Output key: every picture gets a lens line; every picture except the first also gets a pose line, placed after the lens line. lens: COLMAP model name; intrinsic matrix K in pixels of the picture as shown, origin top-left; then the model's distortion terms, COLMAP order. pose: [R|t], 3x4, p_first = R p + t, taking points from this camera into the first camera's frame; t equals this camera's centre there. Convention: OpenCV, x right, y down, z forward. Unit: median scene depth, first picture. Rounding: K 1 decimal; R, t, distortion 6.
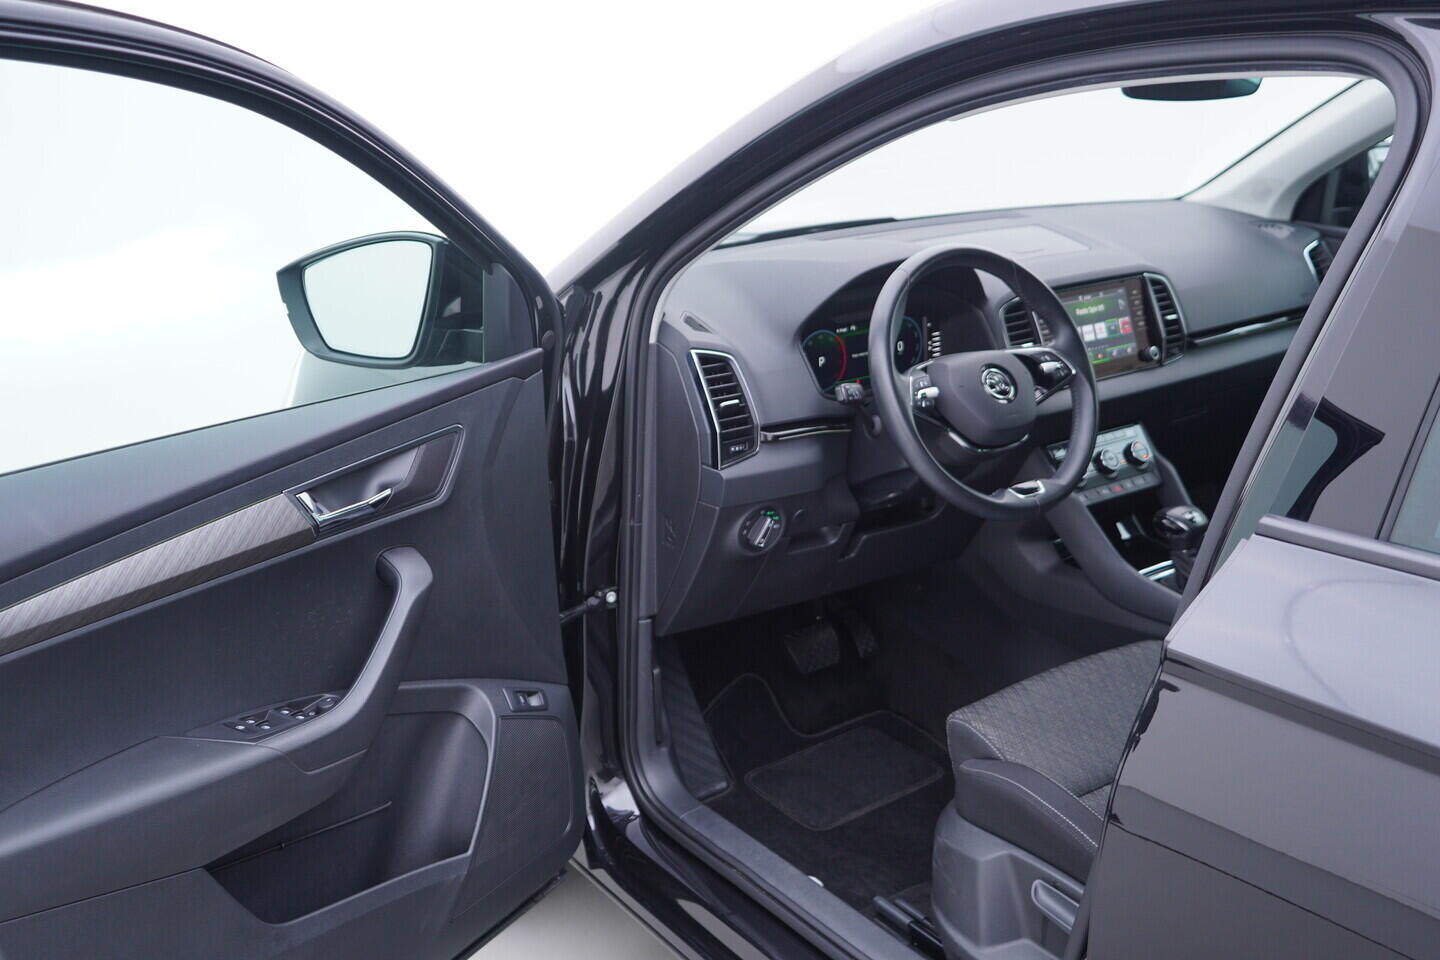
lens RADIAL K [[1469.2, 0, 717.8], [0, 1469.2, 484.4], [0, 0, 1]] dist [-0.000466, 0.000000]
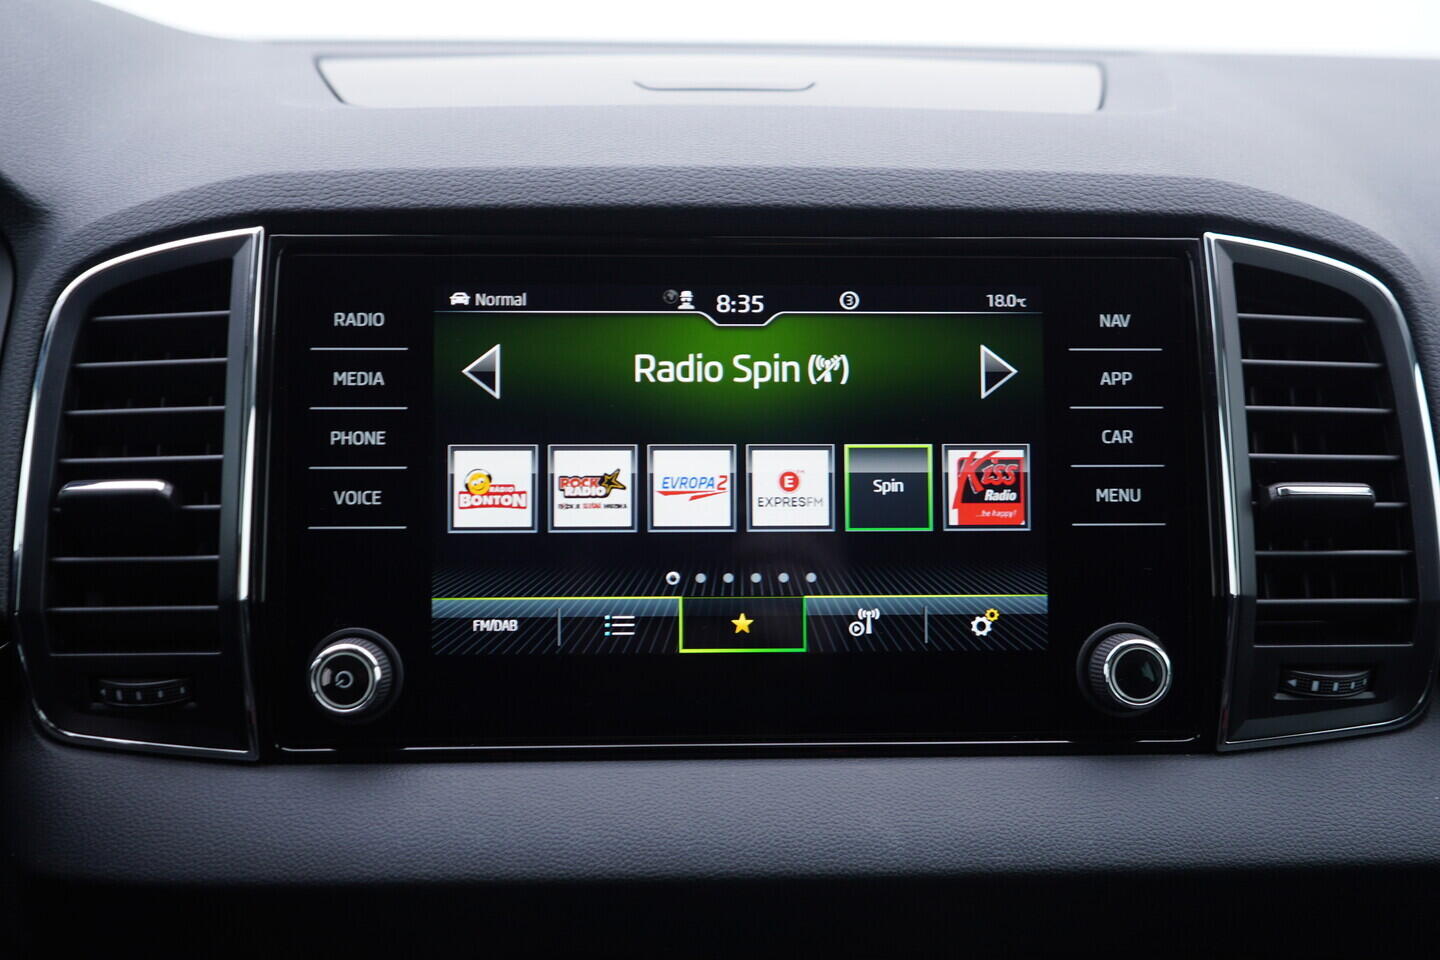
lens RADIAL K [[1469.2, 0, 726.6], [0, 1469.2, 477.3], [0, 0, 1]] dist [-0.000466, 0.000000]
pose [[0.832191, 0.179871, -0.524504, 0.401448], [-0.194226, 0.980554, 0.028103, -0.125595], [0.519359, 0.078486, 0.850944, 0.958136]]
